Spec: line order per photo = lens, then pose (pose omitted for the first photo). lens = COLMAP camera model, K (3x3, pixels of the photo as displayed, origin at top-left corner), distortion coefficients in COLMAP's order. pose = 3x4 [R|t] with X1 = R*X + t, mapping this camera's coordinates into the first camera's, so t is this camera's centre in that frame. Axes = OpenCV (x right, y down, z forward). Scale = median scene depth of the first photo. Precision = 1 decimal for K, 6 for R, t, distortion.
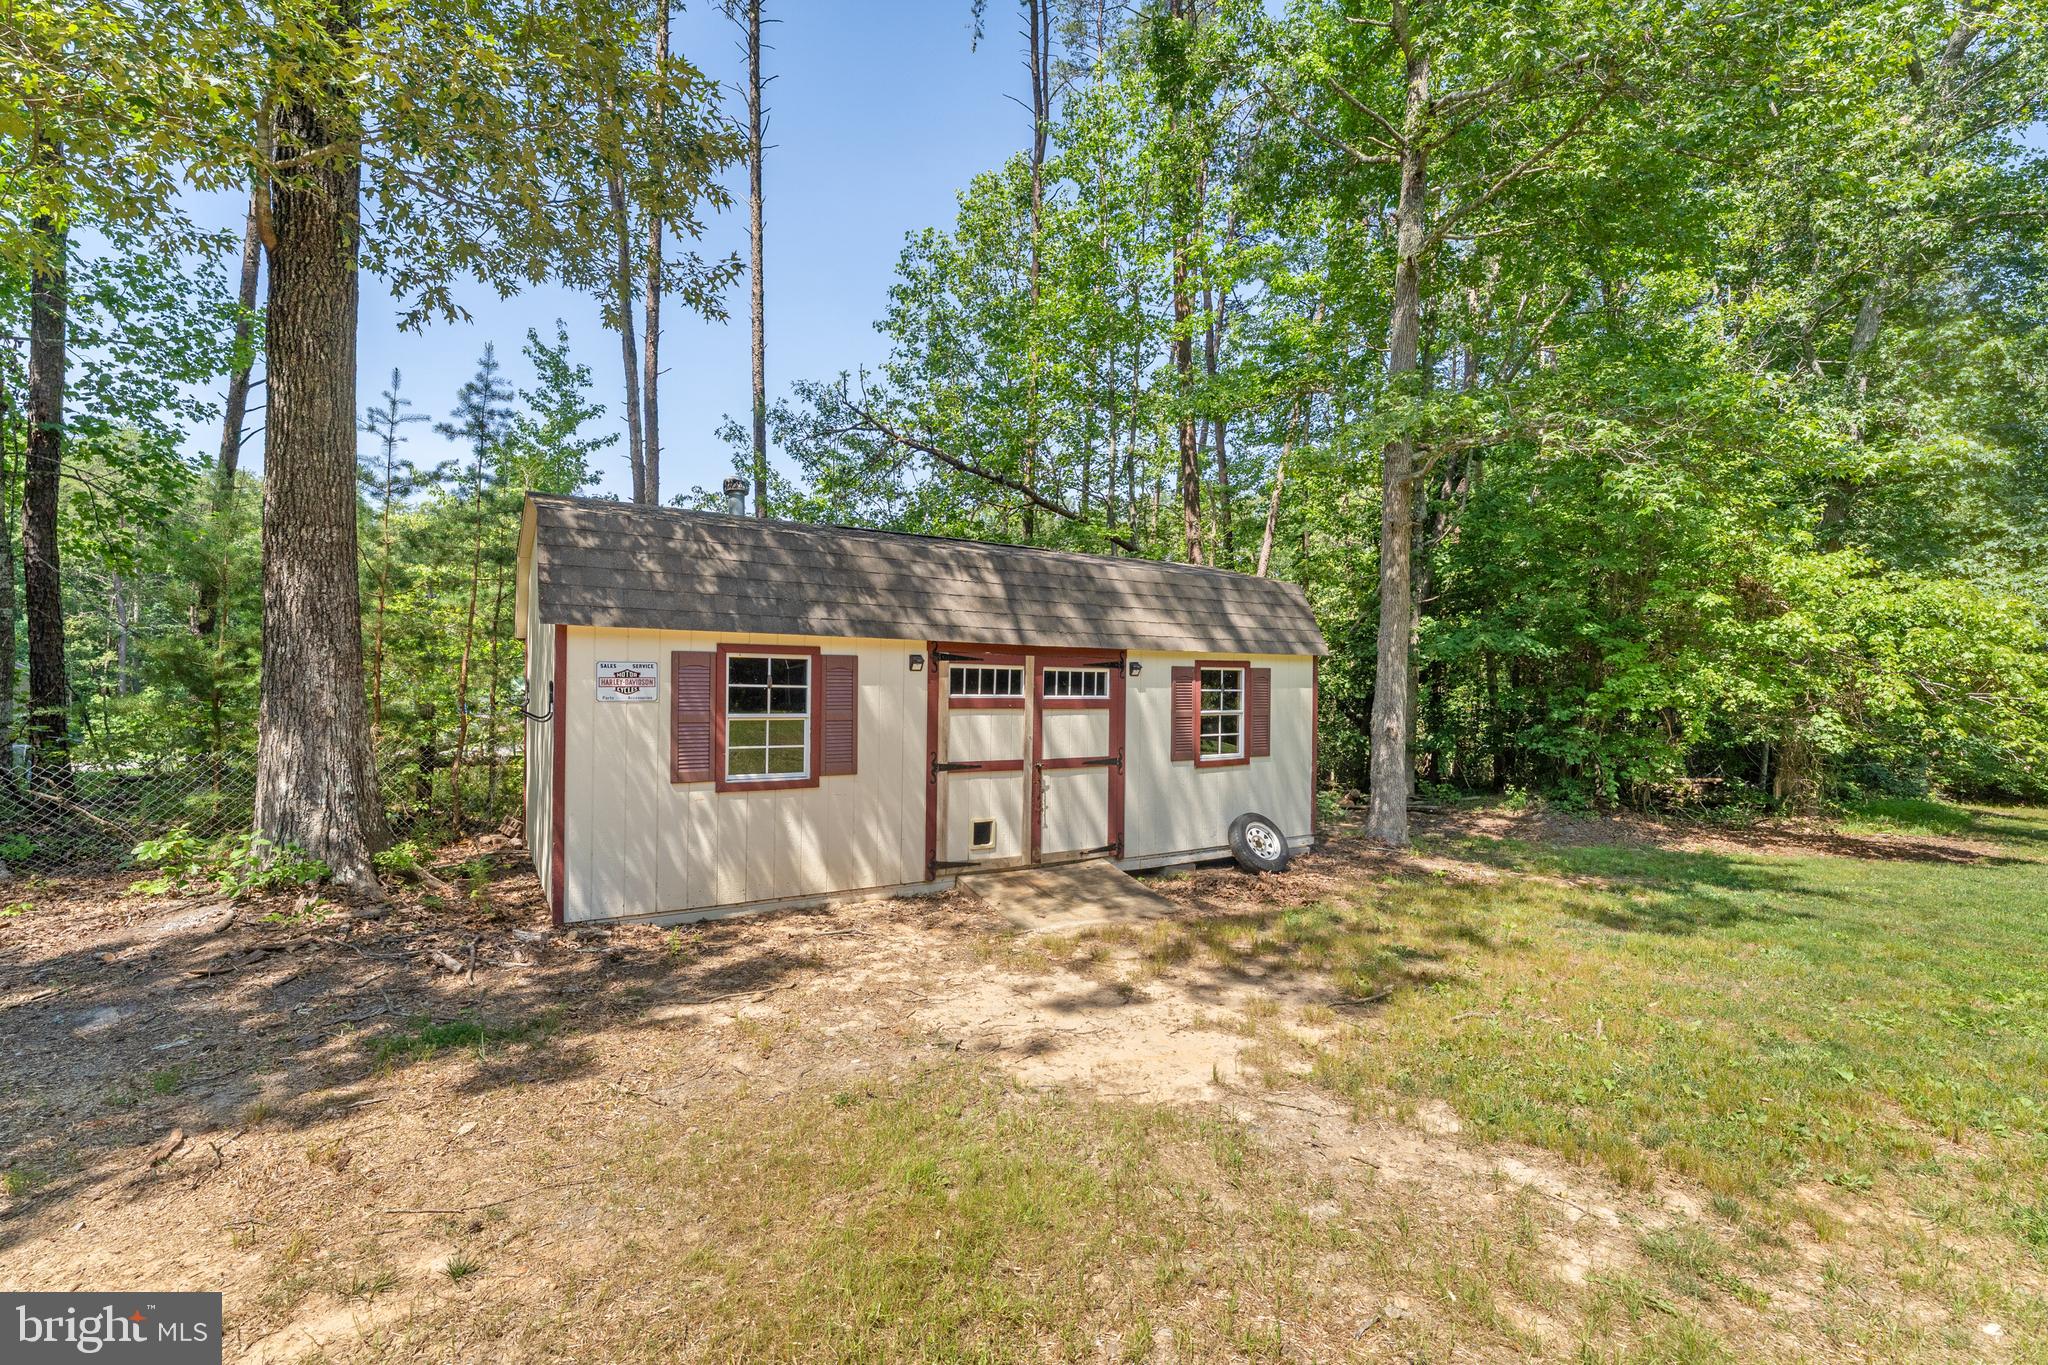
lens RADIAL K [[874.1, 0, 1027.1], [0, 874.1, 672.8], [0, 0, 1]] dist [0.001474, -0.007917]
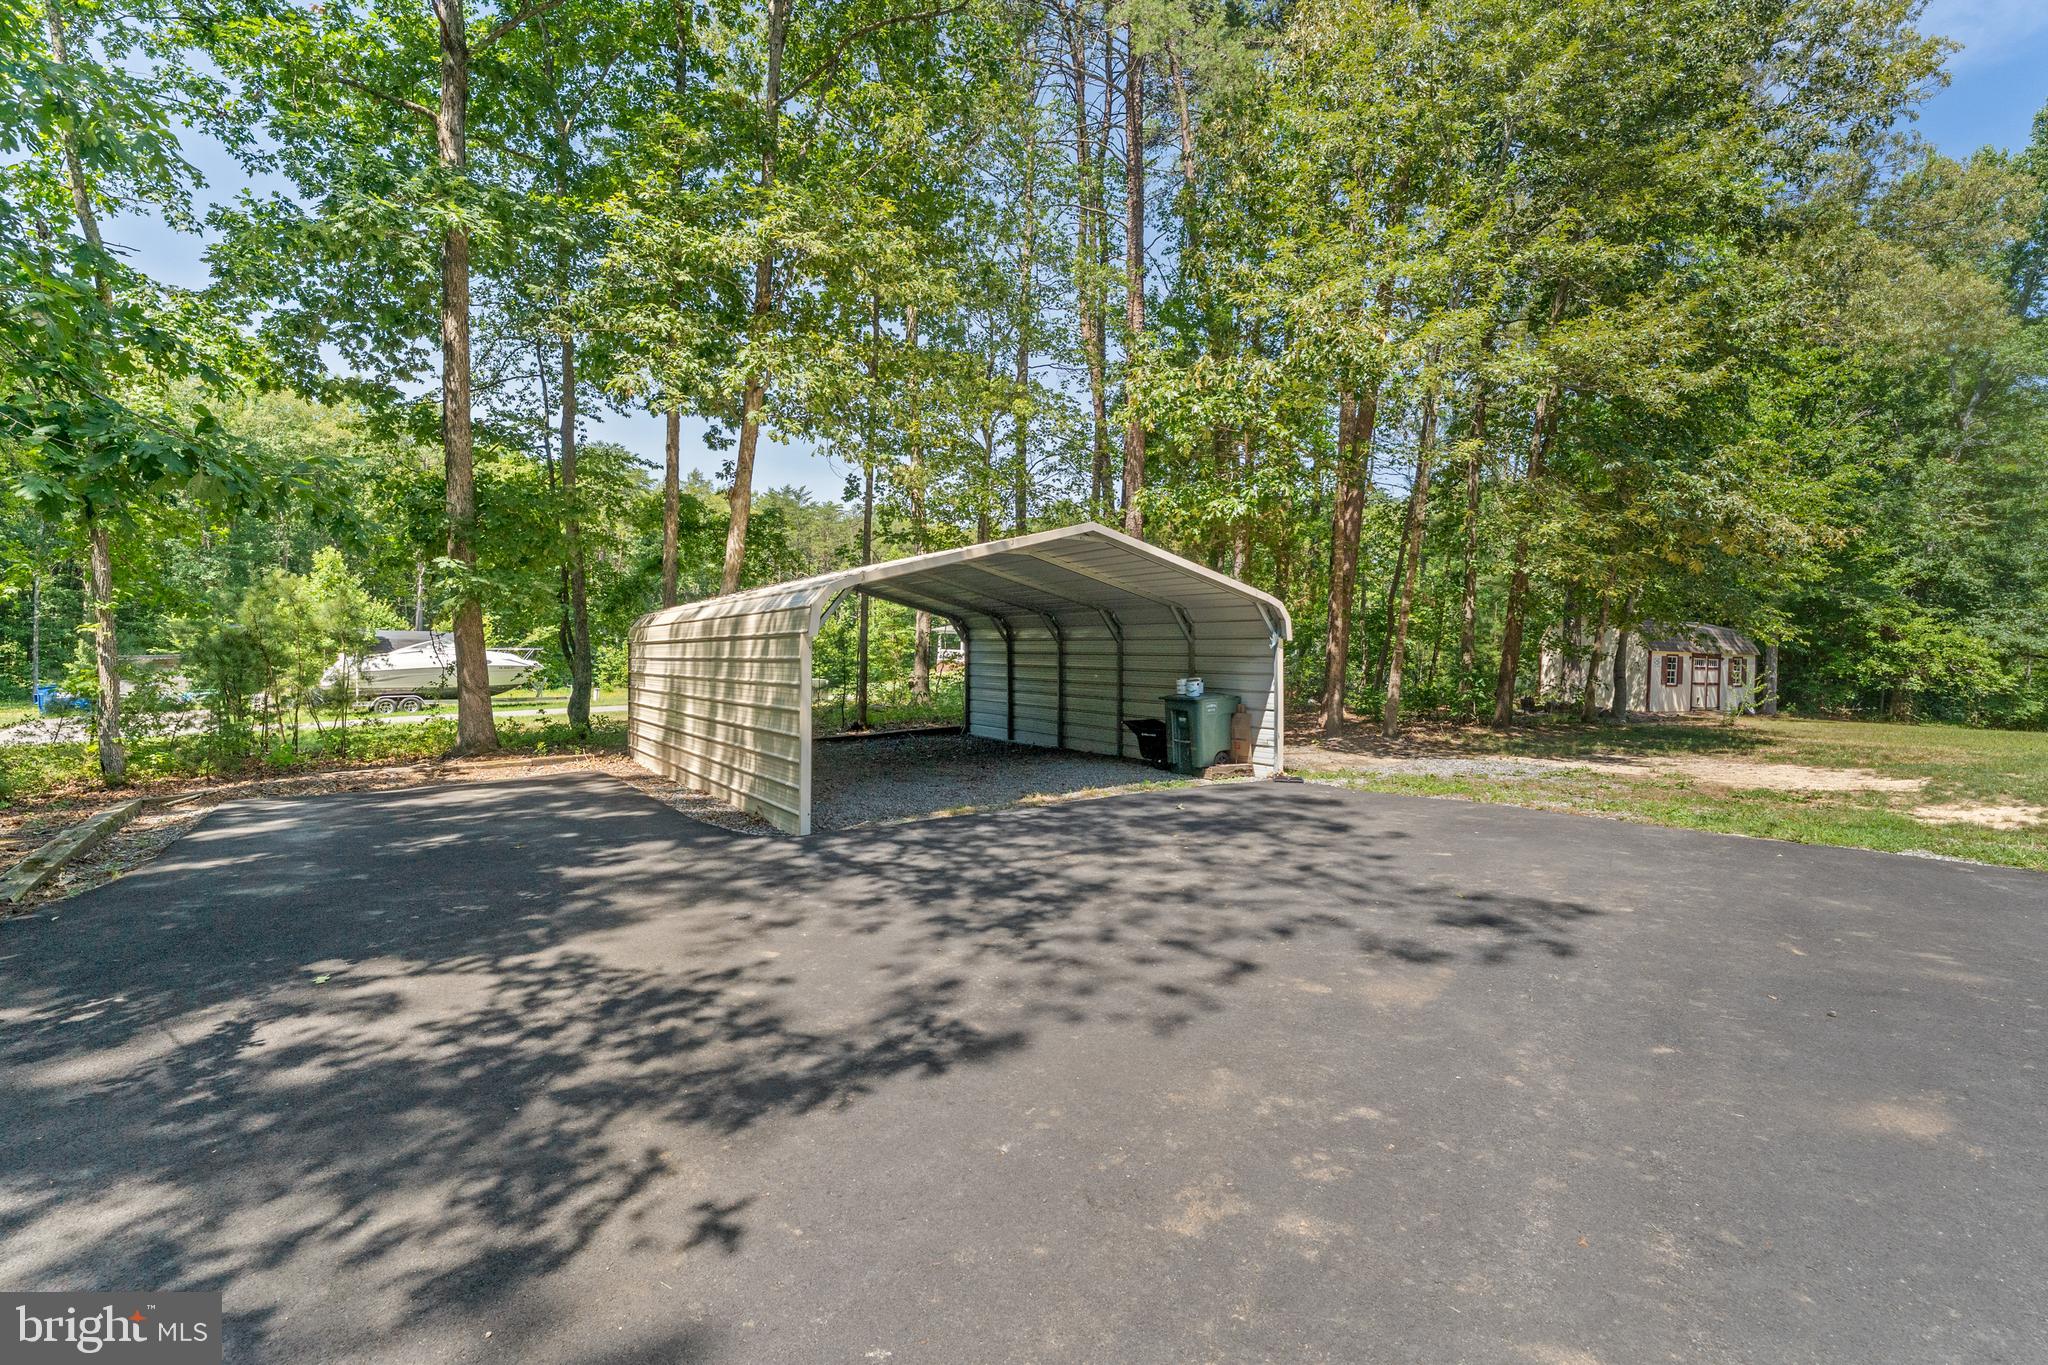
lens RADIAL K [[874.1, 0, 1027.1], [0, 874.1, 672.8], [0, 0, 1]] dist [0.001474, -0.007917]
pose [[0.998682, 0.013684, -0.049459, -1.843282], [-0.011930, 0.999296, 0.035578, -0.030795], [0.049911, -0.034941, 0.998142, -1.982050]]
